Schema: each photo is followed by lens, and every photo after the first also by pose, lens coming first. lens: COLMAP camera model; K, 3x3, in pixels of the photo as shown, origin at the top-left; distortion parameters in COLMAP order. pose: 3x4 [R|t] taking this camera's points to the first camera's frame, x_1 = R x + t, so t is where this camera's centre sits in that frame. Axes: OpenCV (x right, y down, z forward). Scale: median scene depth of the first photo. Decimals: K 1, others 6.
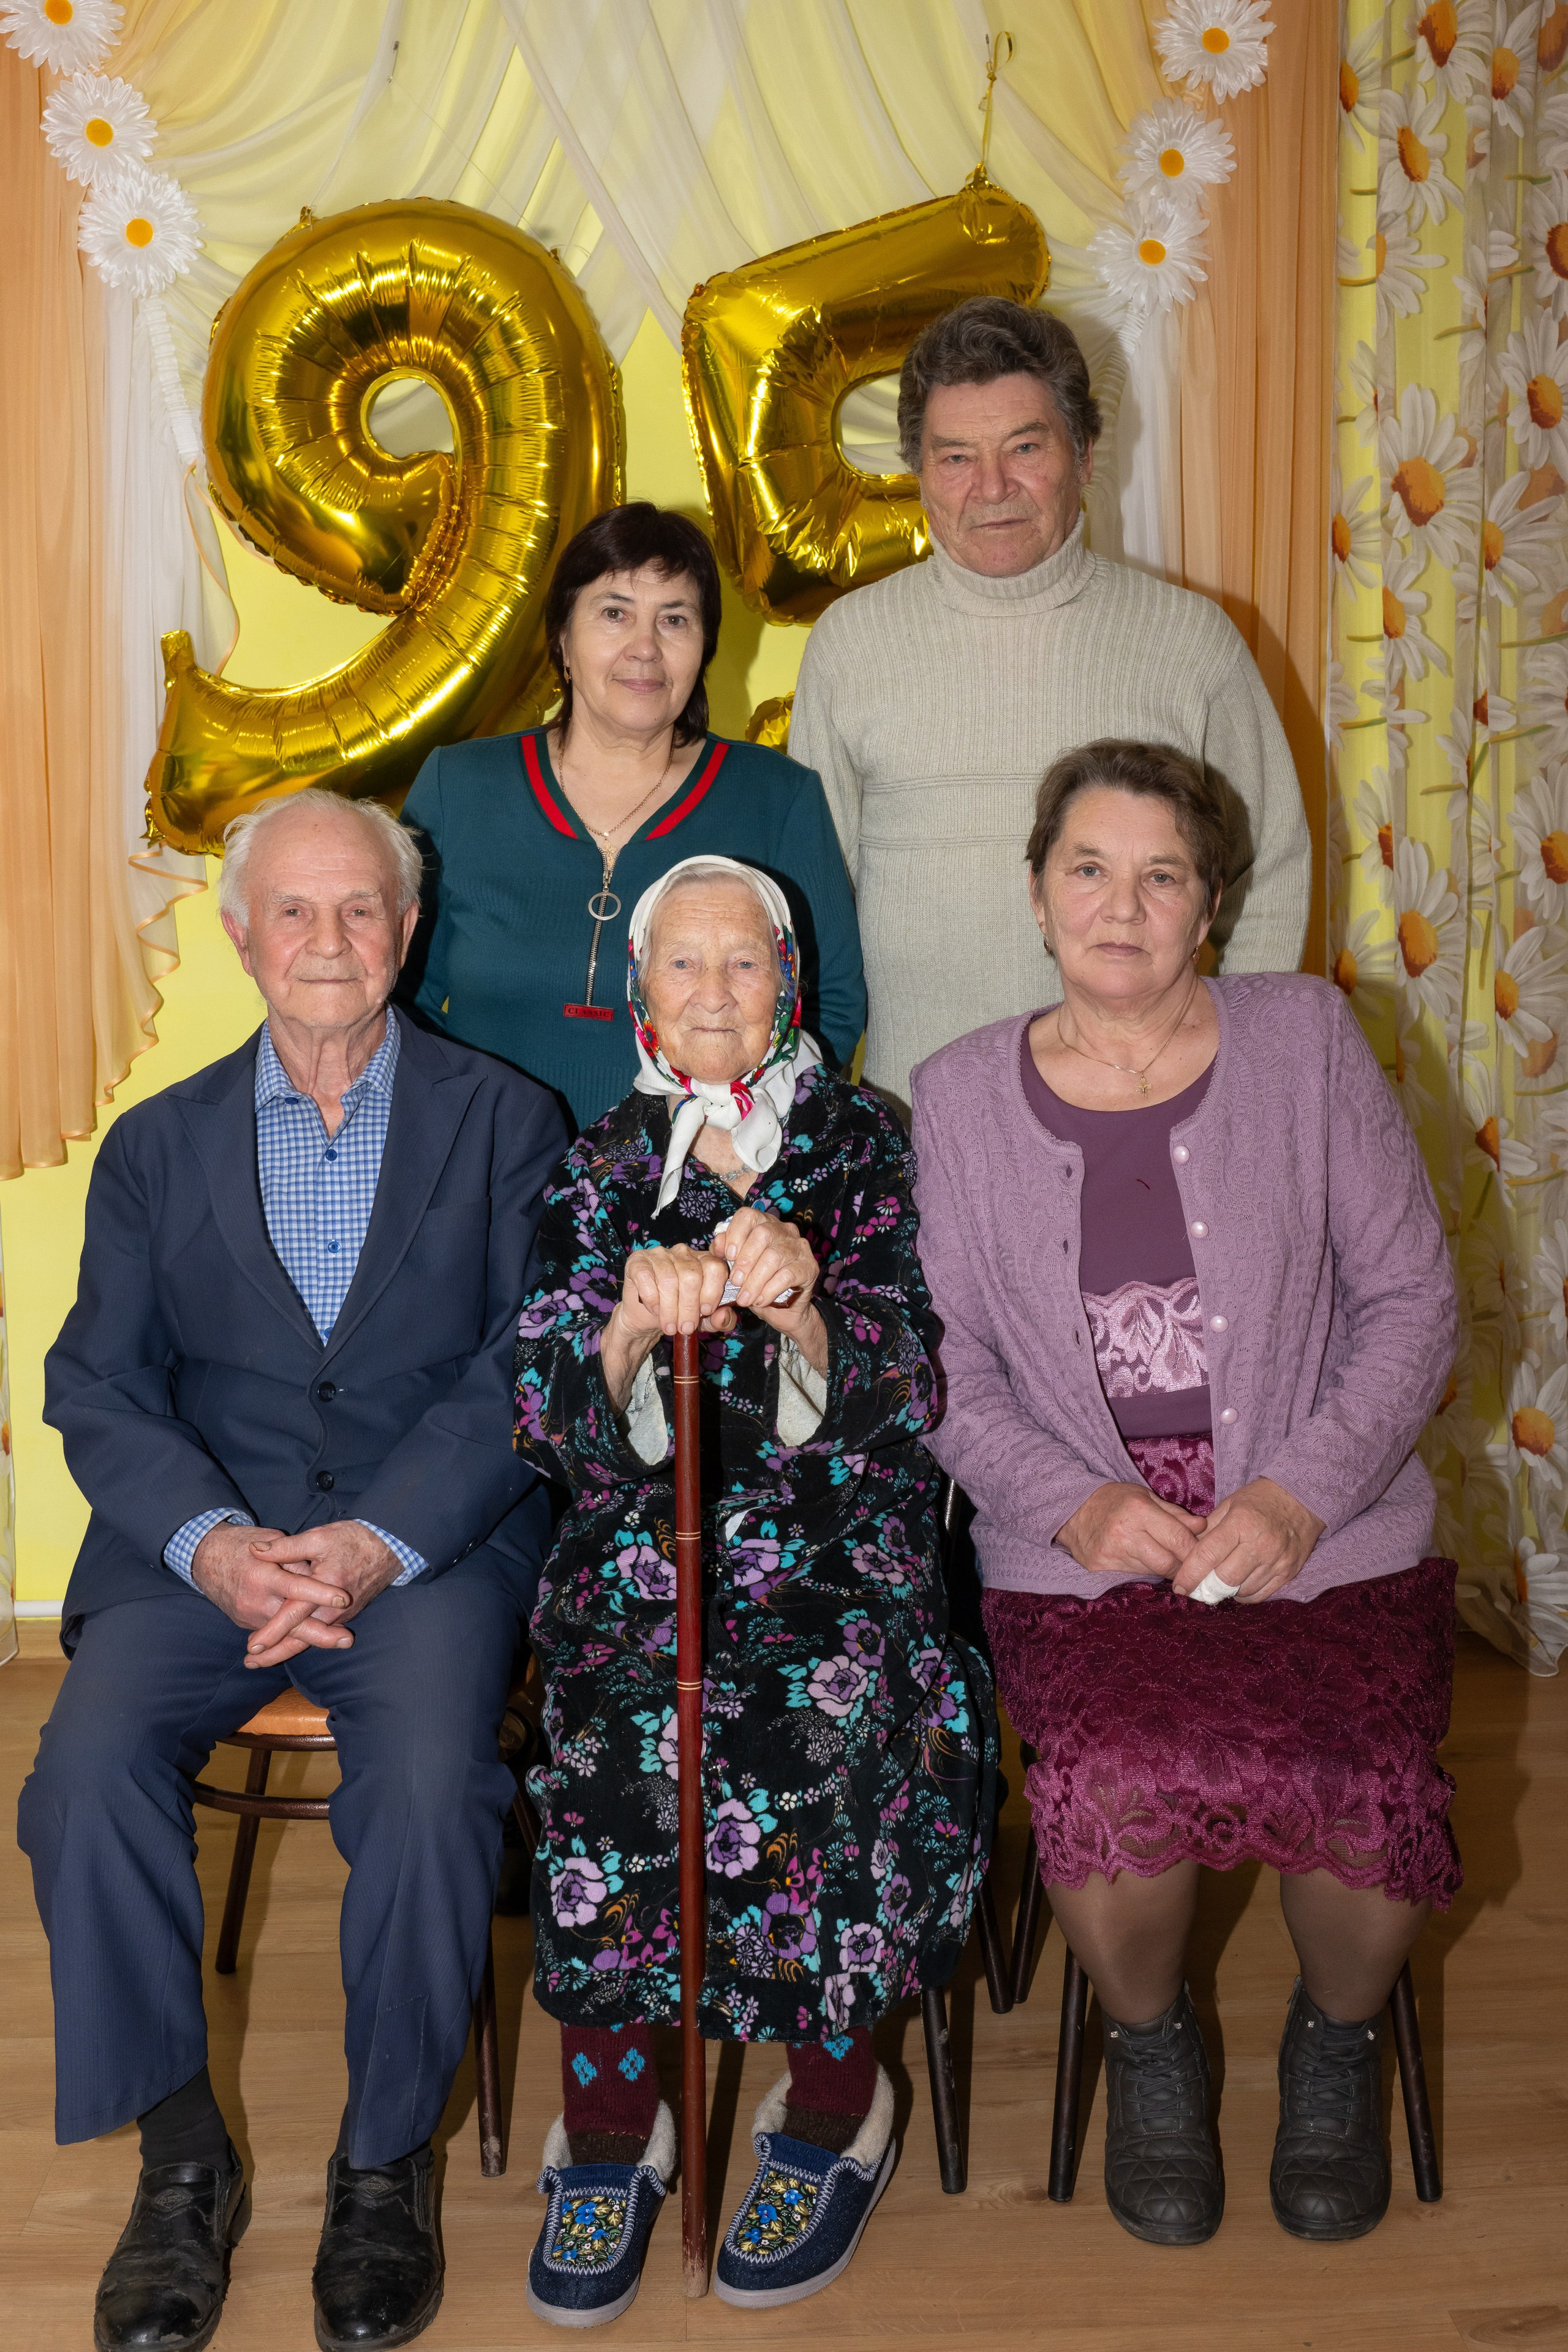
lens RADIAL K [[2845.9, 0, 757.2], [0, 2845.9, 1147.2], [0, 0, 1]] dist [-0.004219, 0.000000]
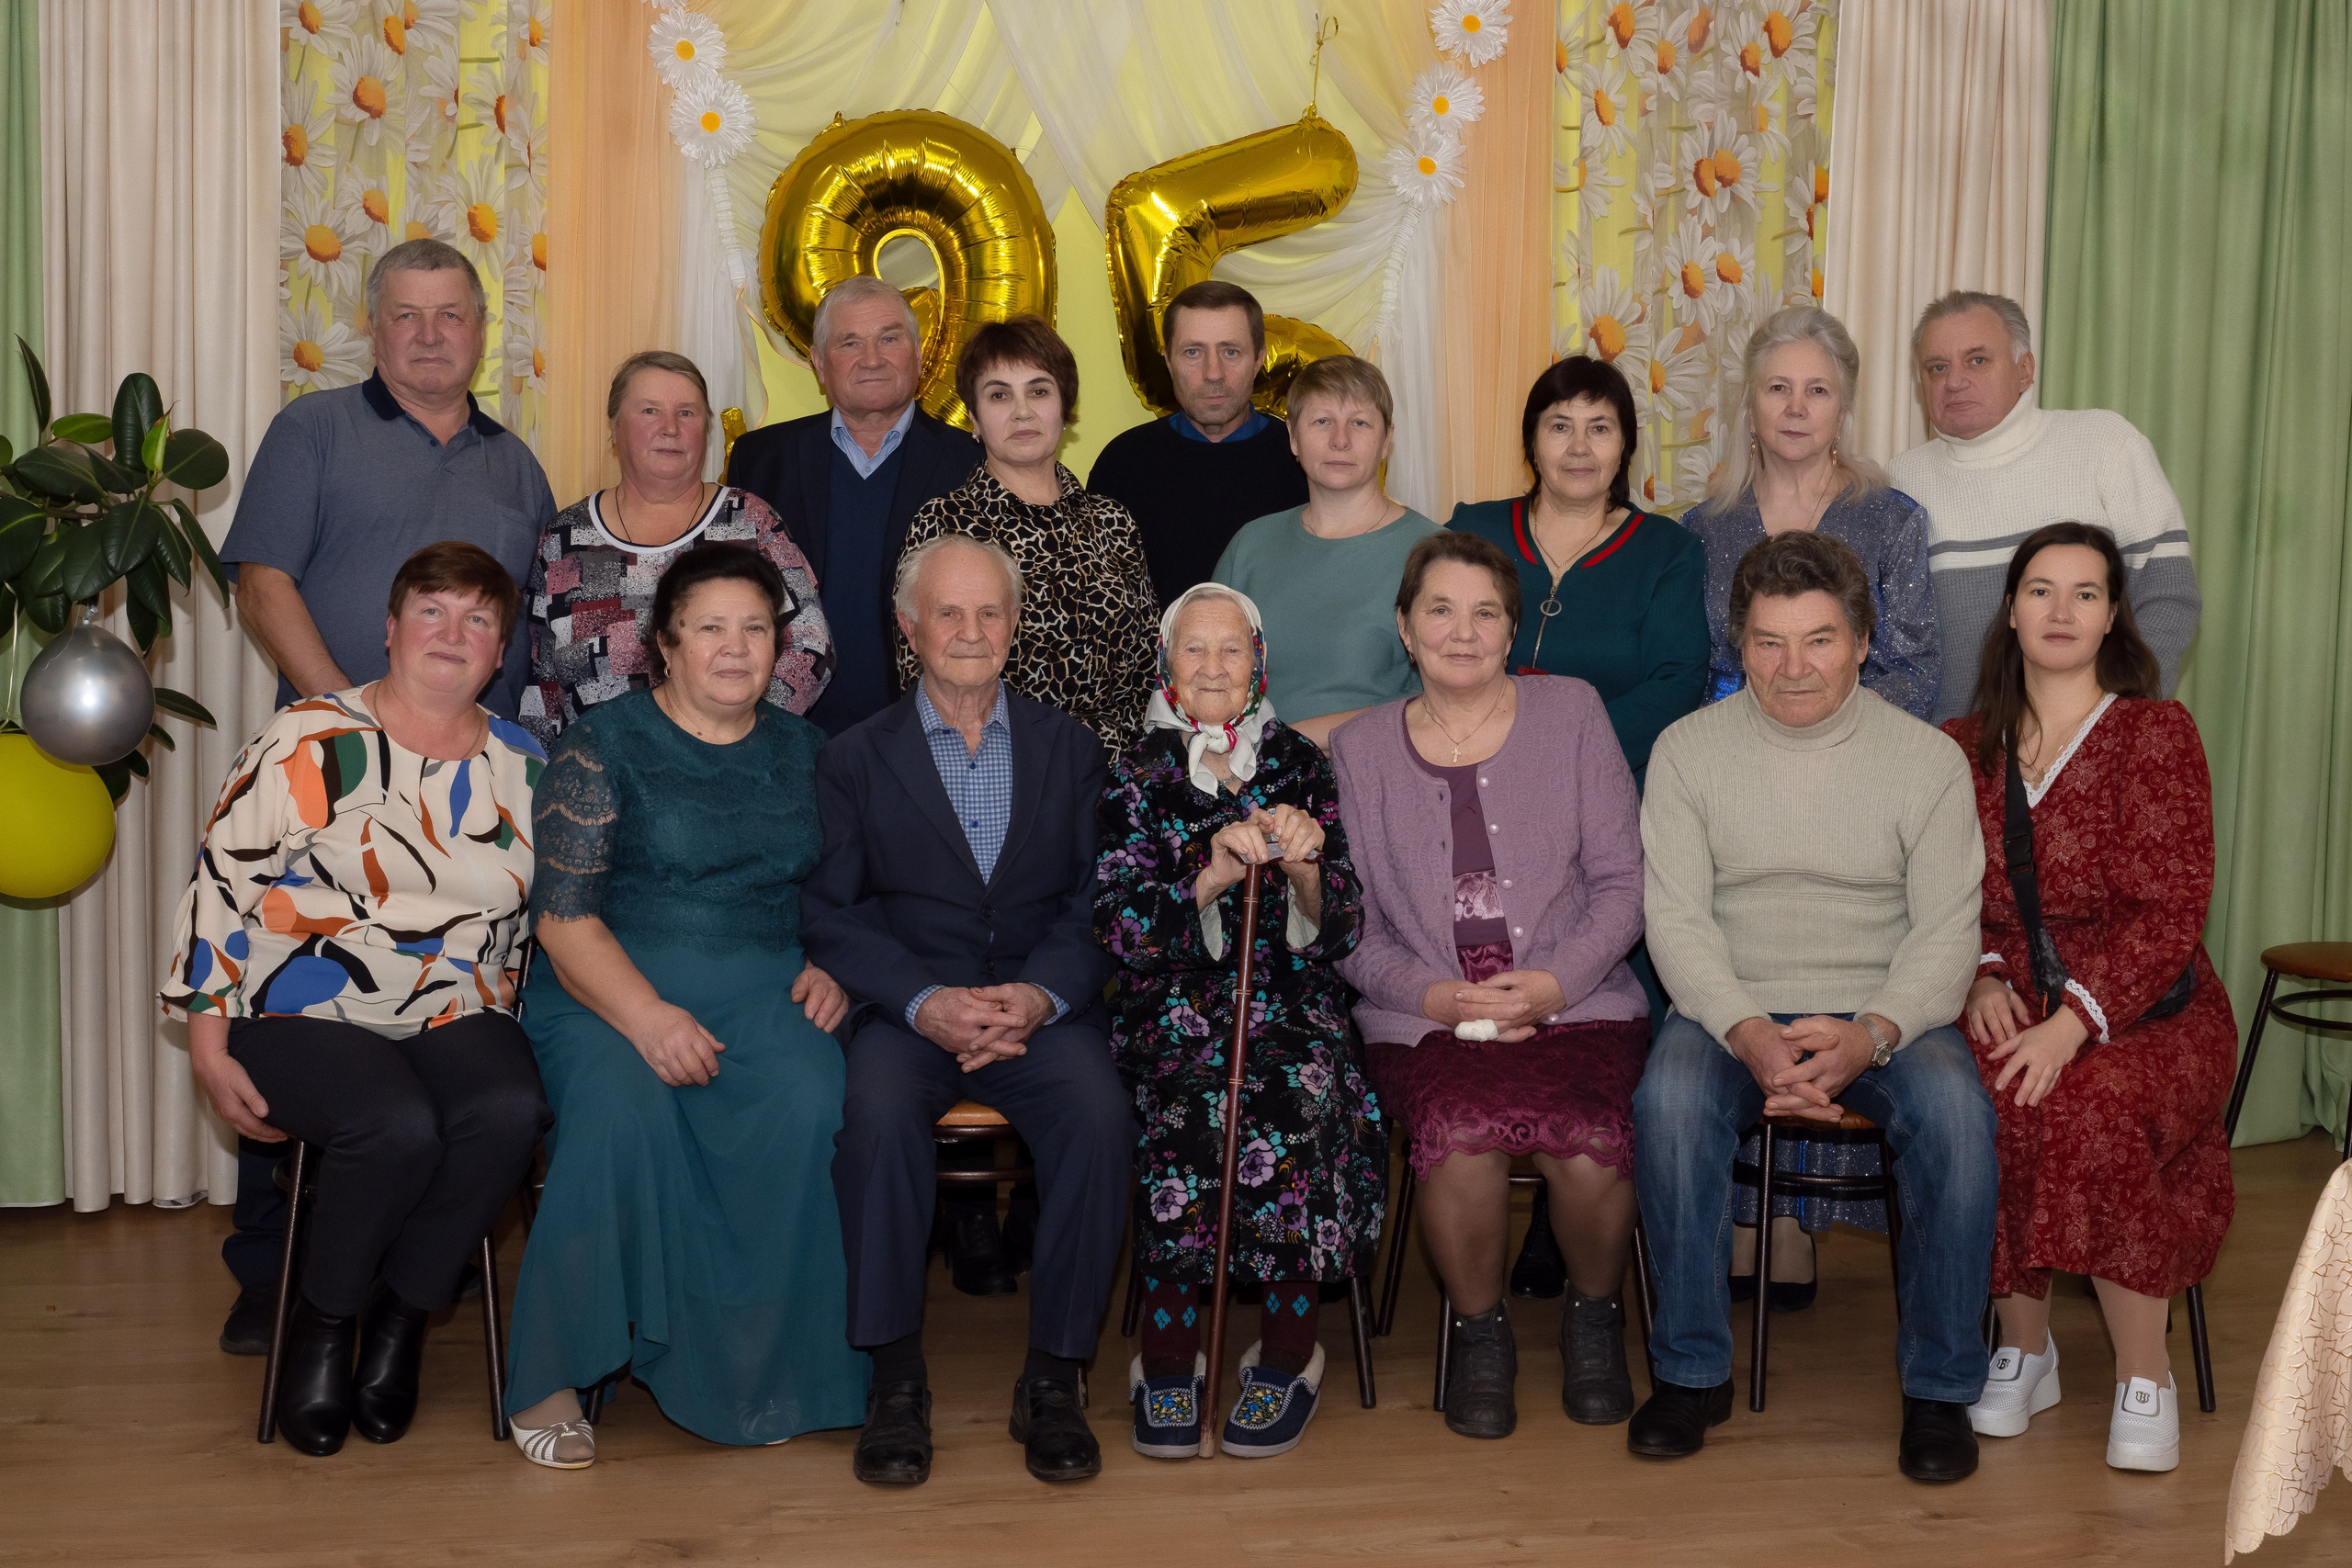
lens RADIAL K [[2845.6, 0, 1238.5], [0, 2845.6, 784.4], [0, 0, 1]] dist [-0.004219, 0.000000]
pose [[0.990363, 0.012225, 0.137955, -0.150810], [-0.008573, 0.999598, -0.027039, 0.036790], [-0.138230, 0.025596, 0.990069, -0.402843]]
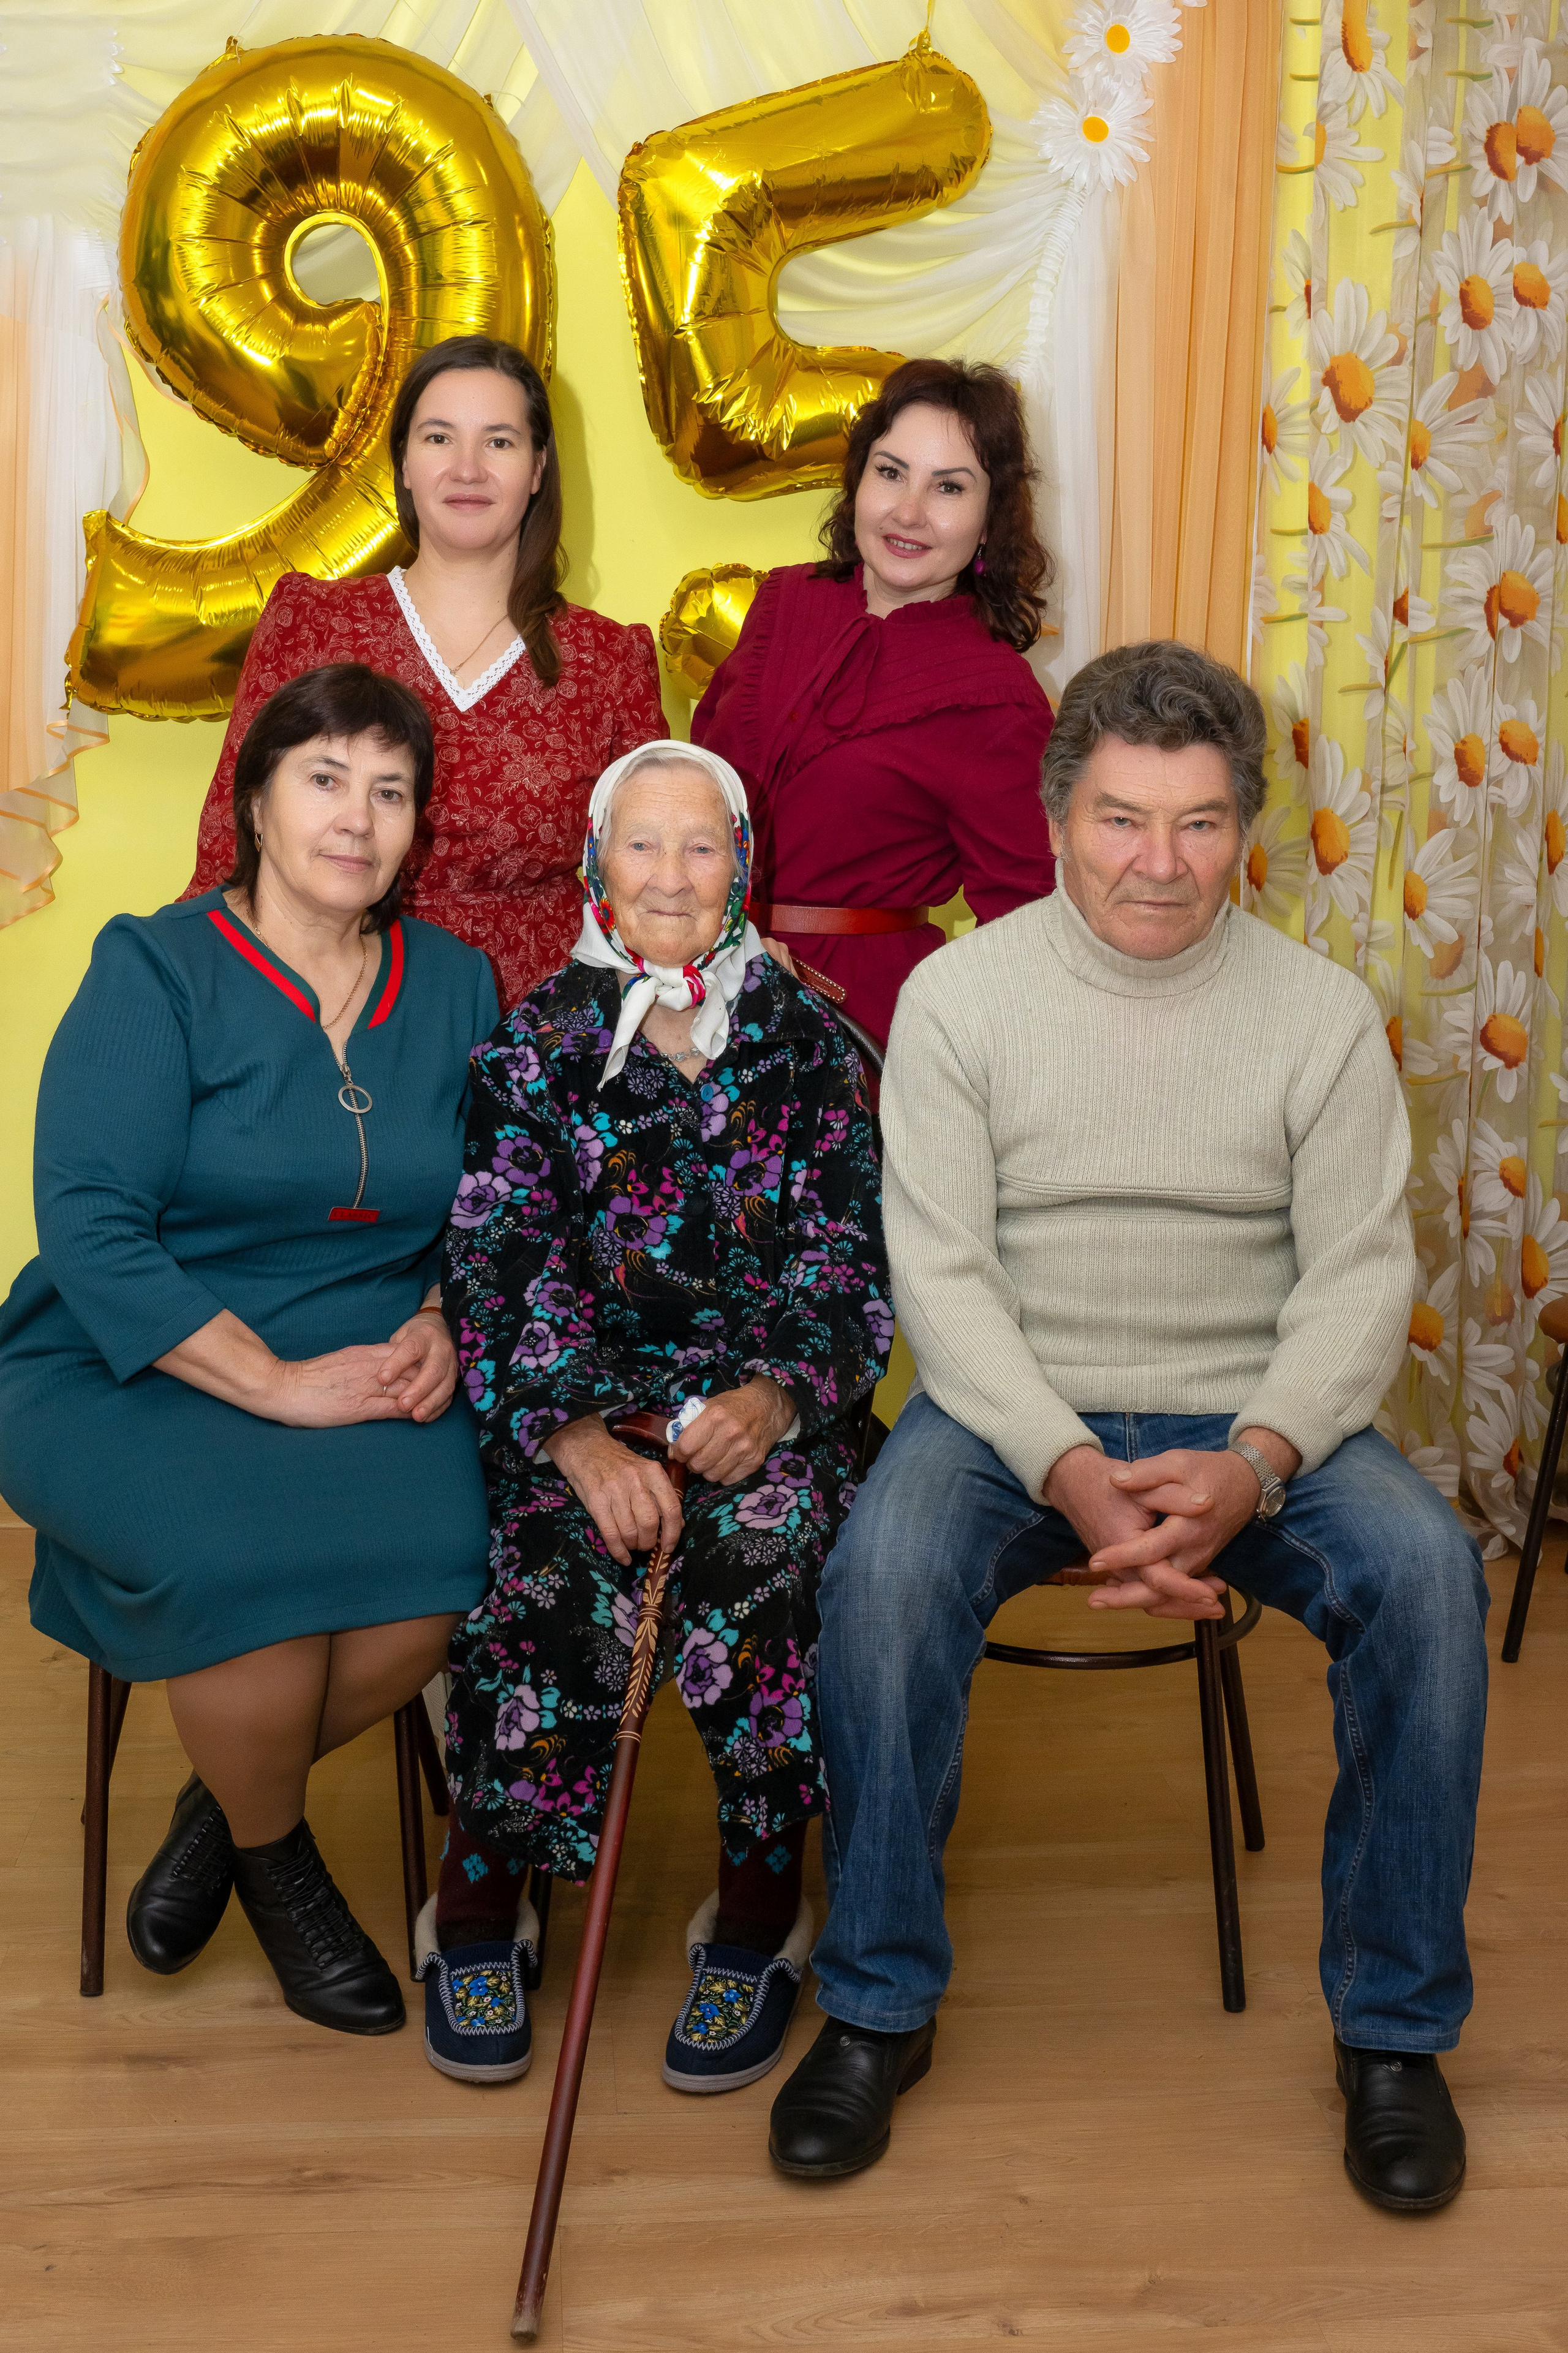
lens RADIAL K [[3116.6, 0, 831.7], [0, 3116.6, 1235.1], [0, 0, 1]] dist [-0.002154, 0.000000]
pose [[0.996173, 0.023242, 0.084253, -0.034866], [-0.028502, 0.997683, 0.061774, 0.004667], [-0.082622, -0.063939, 0.994528, -0.096123]]
